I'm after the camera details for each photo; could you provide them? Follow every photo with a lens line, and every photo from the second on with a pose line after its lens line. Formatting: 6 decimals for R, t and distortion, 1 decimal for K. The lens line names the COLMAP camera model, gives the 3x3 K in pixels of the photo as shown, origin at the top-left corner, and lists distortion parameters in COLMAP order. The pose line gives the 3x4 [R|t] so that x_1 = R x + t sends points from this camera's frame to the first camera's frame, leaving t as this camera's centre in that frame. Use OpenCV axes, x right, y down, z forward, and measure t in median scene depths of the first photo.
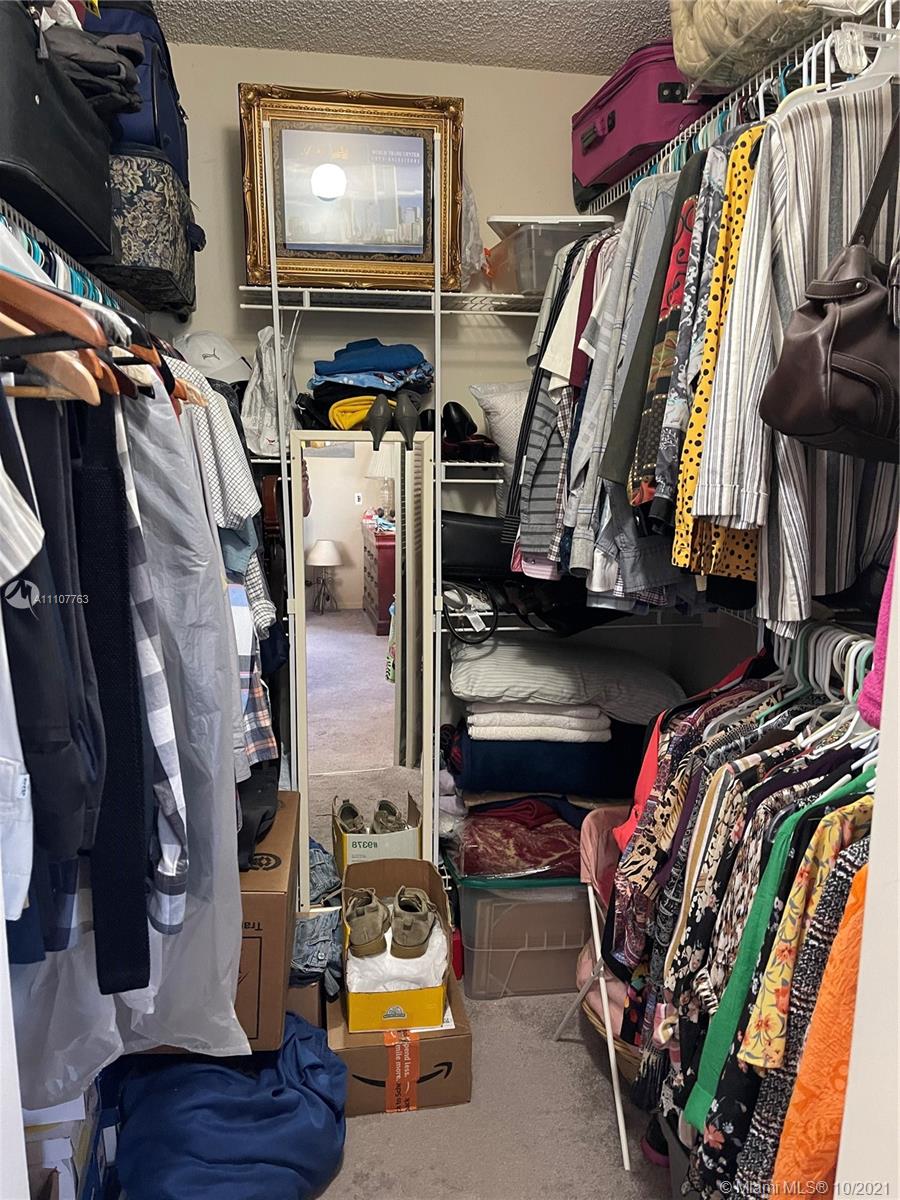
lens RADIAL K [[918.9, 0, 448.7], [0, 918.9, 602.9], [0, 0, 1]] dist [0.000364, 0.000417]
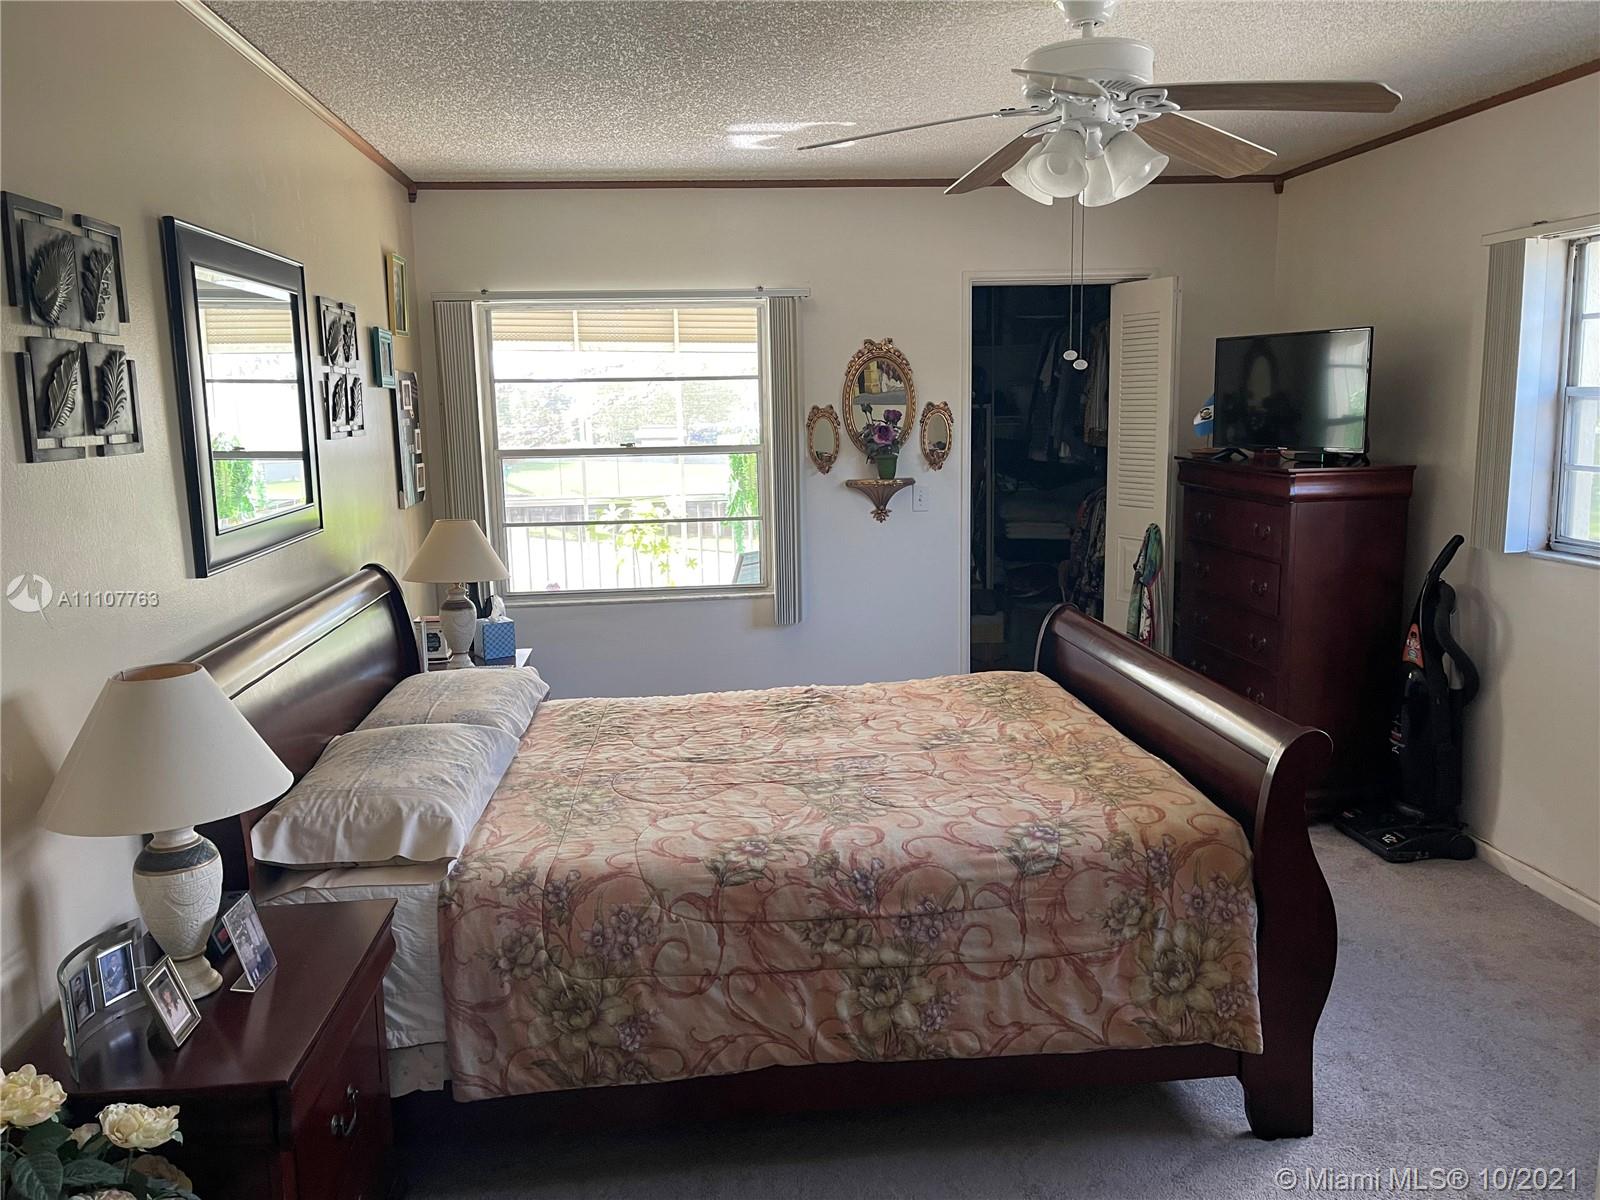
lens RADIAL K [[1225.2, 0, 801.0], [0, 1225.2, 594.6], [0, 0, 1]] dist [0.000364, 0.000417]
pose [[0.997952, -0.016551, -0.061795, -0.391324], [0.015581, 0.999748, -0.016144, 0.424497], [0.062046, 0.015148, 0.997958, -2.642634]]
